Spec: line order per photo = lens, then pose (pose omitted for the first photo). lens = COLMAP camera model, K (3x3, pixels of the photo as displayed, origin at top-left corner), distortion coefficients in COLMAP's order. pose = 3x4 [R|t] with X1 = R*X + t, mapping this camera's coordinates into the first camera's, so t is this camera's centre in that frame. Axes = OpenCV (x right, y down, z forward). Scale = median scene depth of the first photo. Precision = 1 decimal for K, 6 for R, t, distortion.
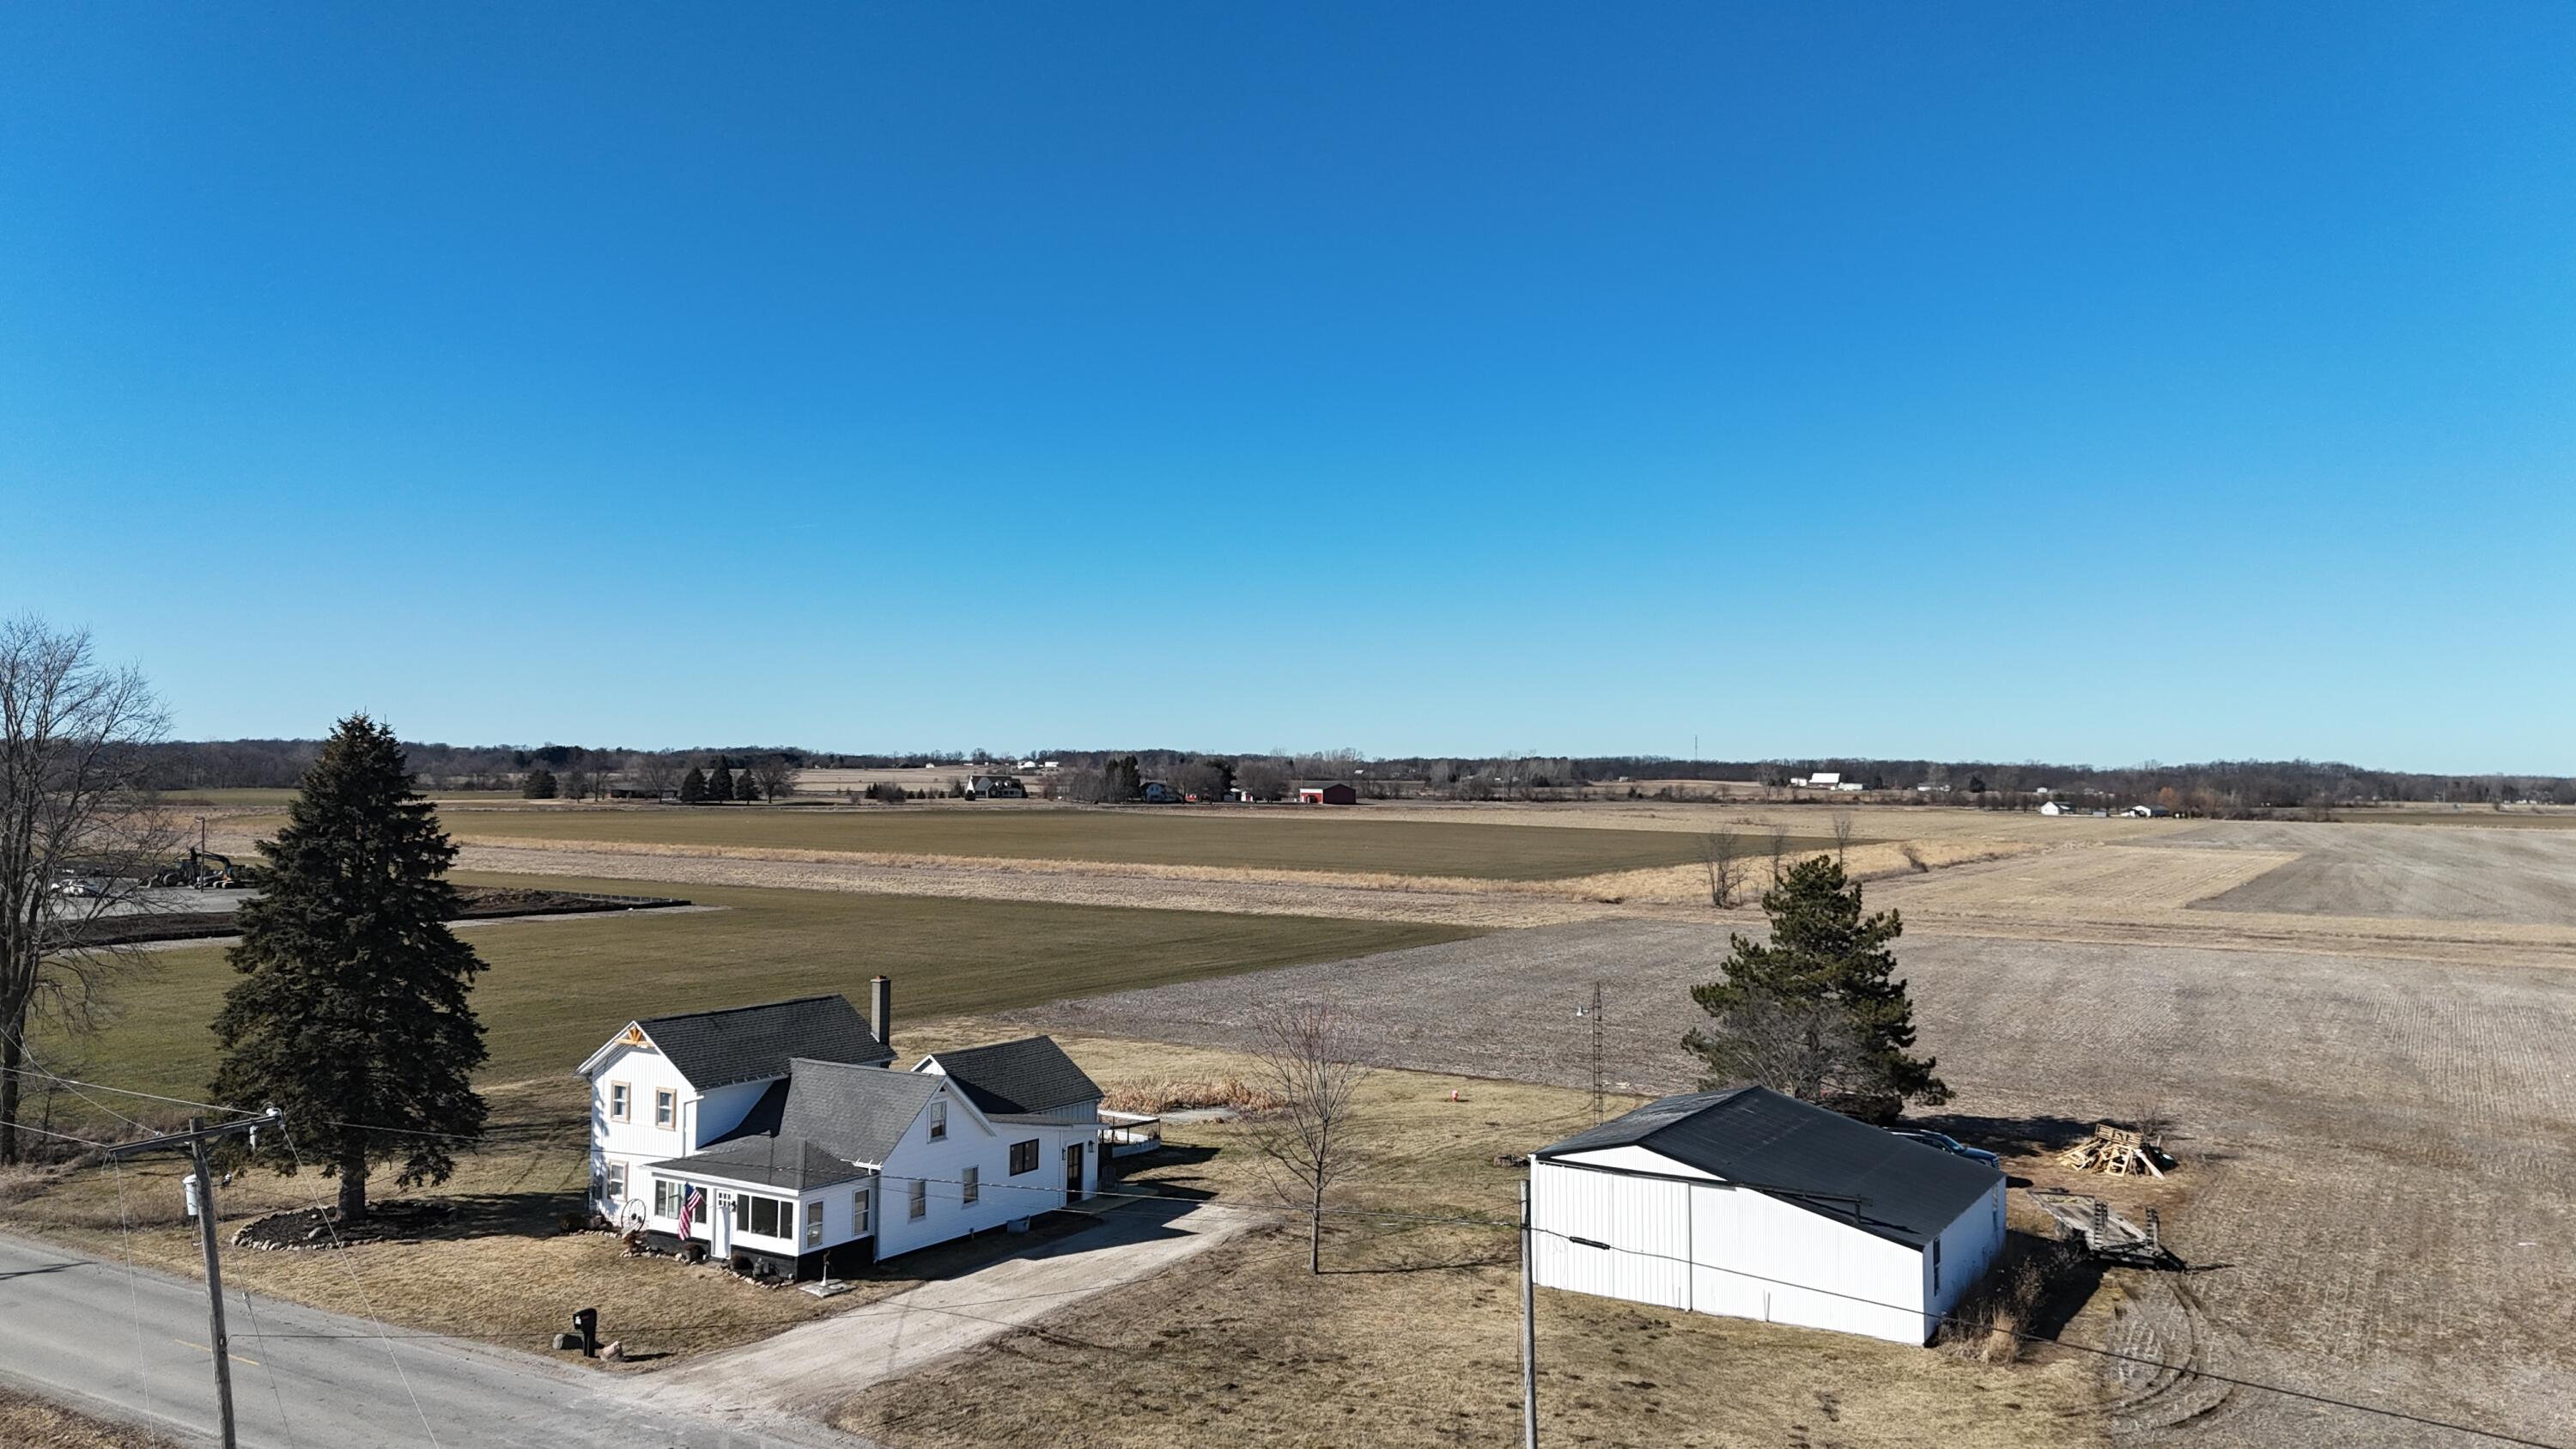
lens RADIAL K [[1870.3, 0, 1288.0], [0, 1870.3, 724.5], [0, 0, 1]] dist [0.101188, -0.130710]
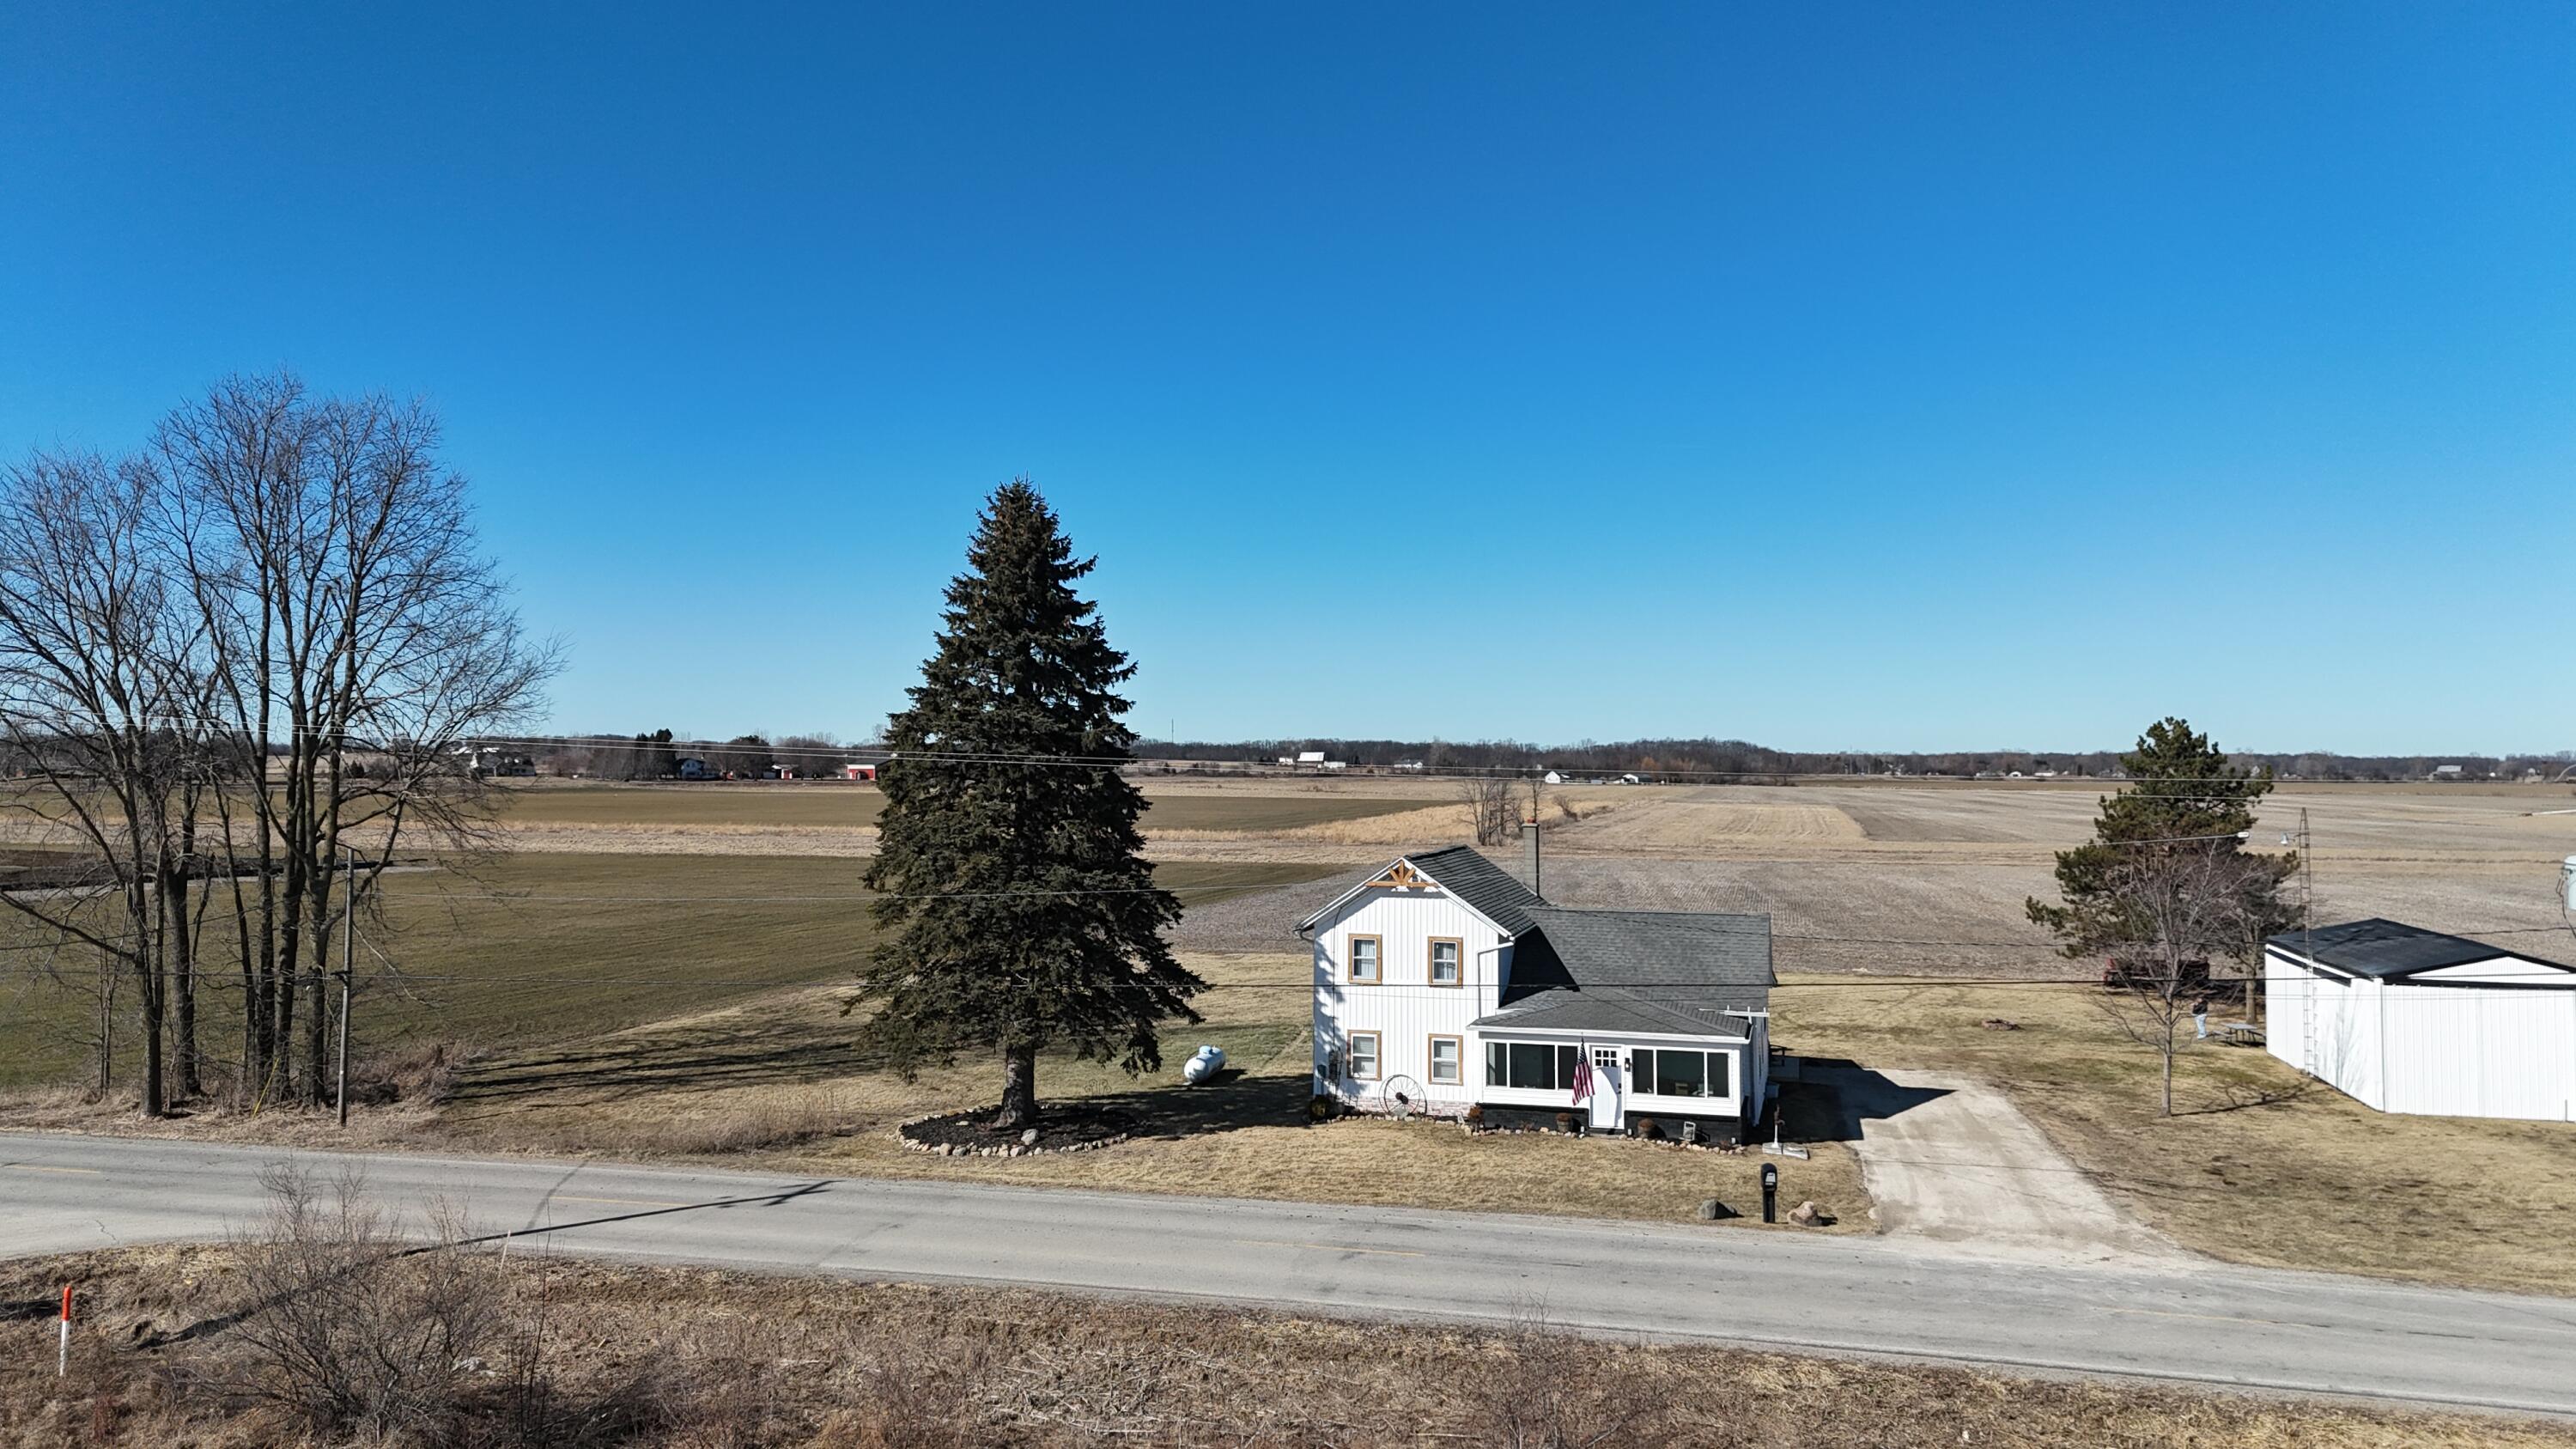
lens RADIAL K [[1870.3, 0, 1288.0], [0, 1870.3, 724.5], [0, 0, 1]] dist [0.101188, -0.130710]
pose [[0.961635, -0.002205, 0.274323, -0.600234], [-0.000063, 0.999966, 0.008257, 0.089465], [-0.274331, -0.007957, 0.961602, 0.225611]]
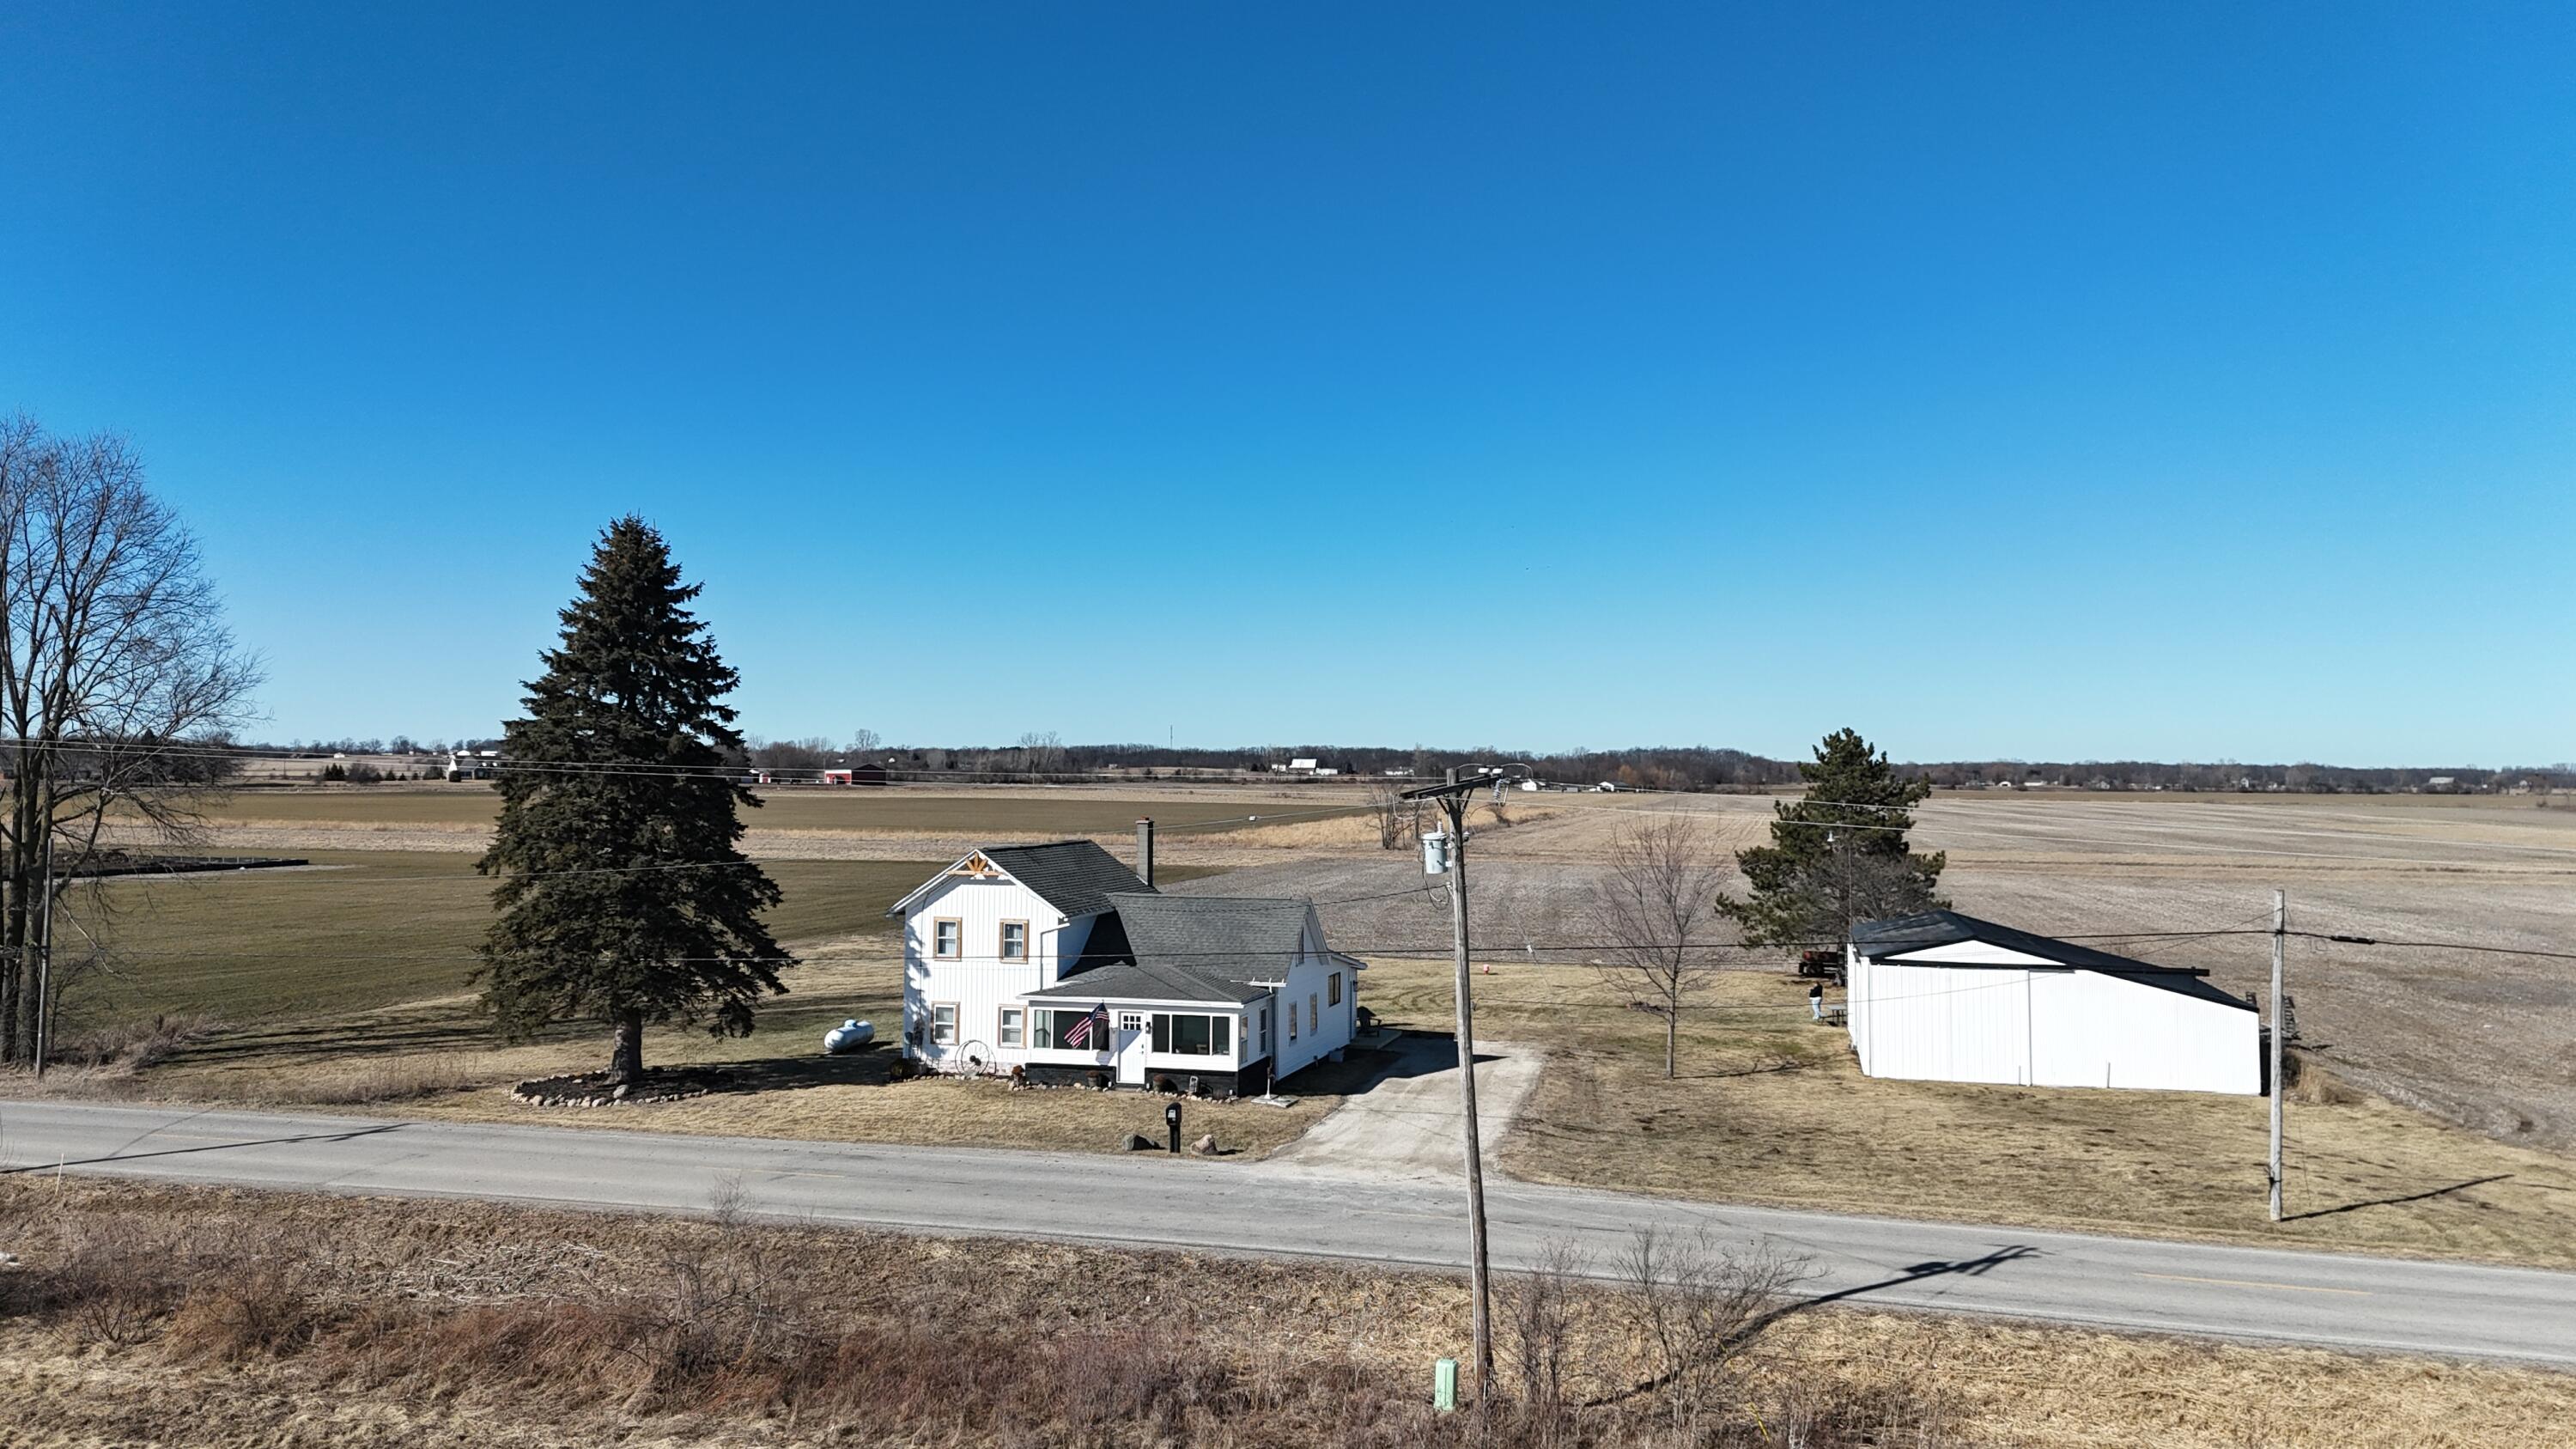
lens RADIAL K [[1870.6, 0, 1287.4], [0, 1870.6, 745.9], [0, 0, 1]] dist [0.070684, -0.043715]
pose [[0.961690, -0.000418, 0.274140, -0.439476], [-0.004145, 0.999862, 0.016067, 0.087306], [-0.274109, -0.016588, 0.961556, 0.065565]]
